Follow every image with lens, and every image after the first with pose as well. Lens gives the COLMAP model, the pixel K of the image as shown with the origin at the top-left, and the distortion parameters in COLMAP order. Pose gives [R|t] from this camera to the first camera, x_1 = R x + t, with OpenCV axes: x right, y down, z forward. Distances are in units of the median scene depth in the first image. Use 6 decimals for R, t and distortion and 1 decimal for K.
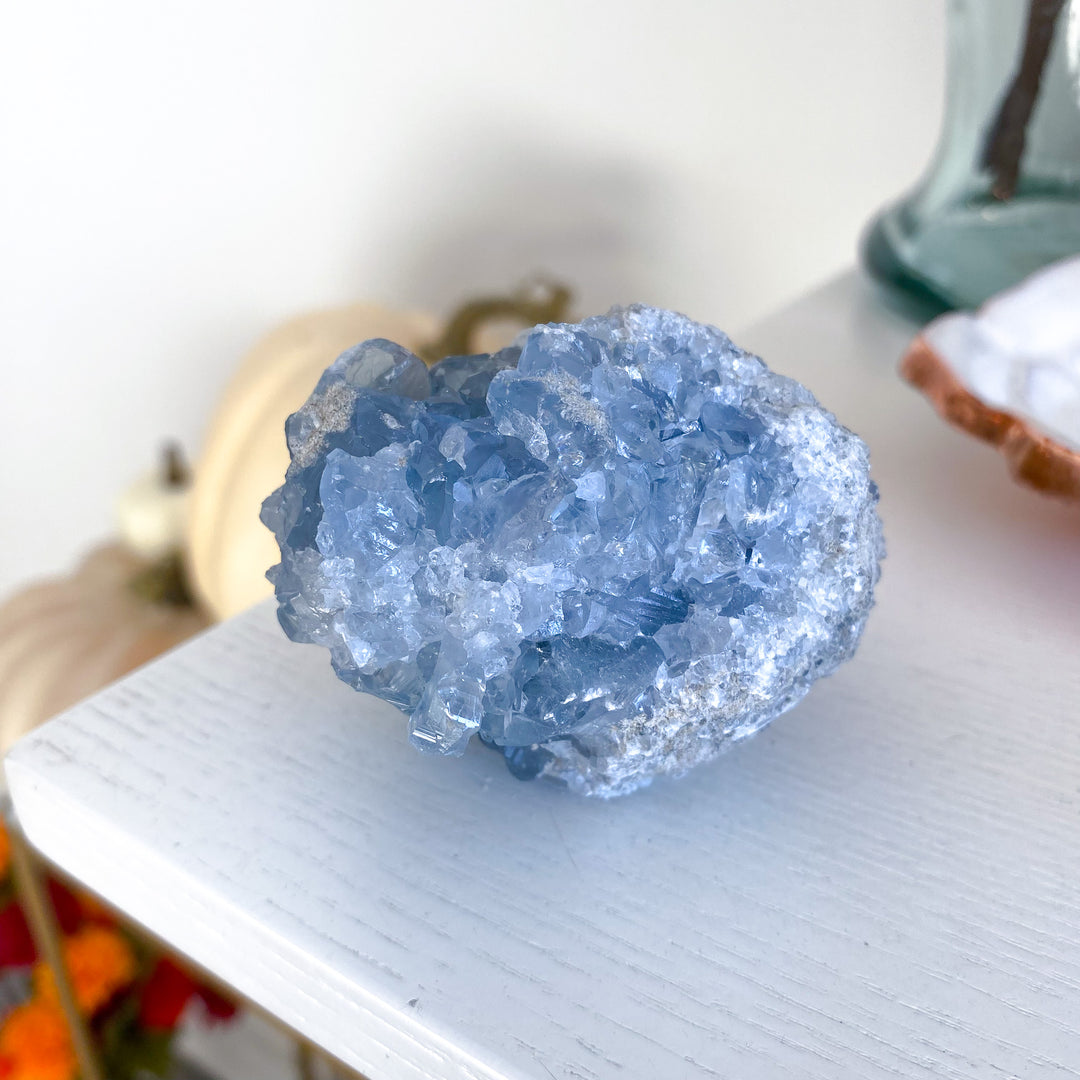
lens RADIAL K [[956.7, 0, 537.4], [0, 956.7, 539.6], [0, 0, 1]] dist [0.008521, 0.006242]
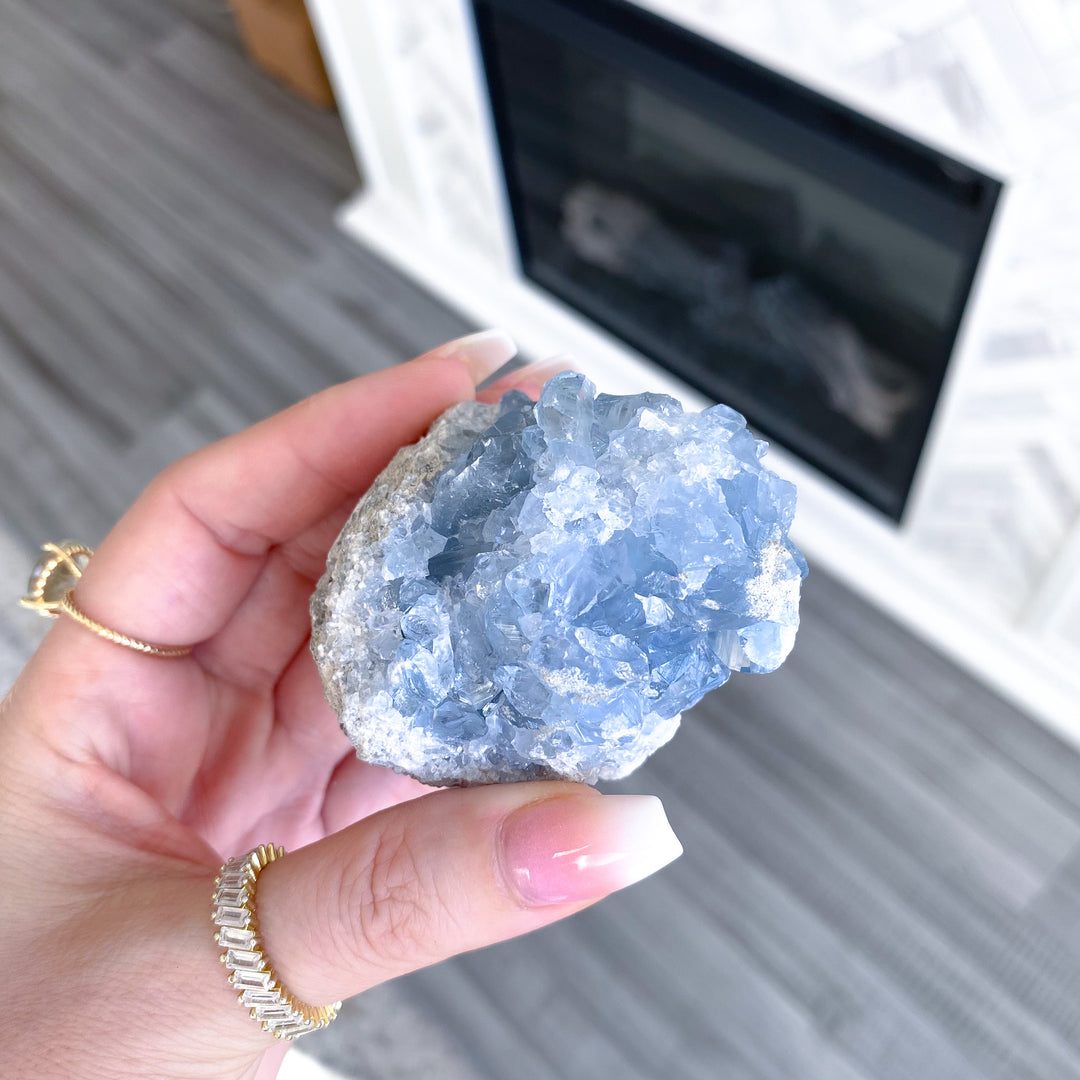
lens RADIAL K [[926.7, 0, 542.8], [0, 926.7, 524.2], [0, 0, 1]] dist [0.004857, -0.013111]
pose [[-0.892955, 0.436598, 0.109604, -0.131016], [-0.418776, -0.895030, 0.153455, -0.118606], [0.165097, 0.091129, 0.982058, -0.152797]]
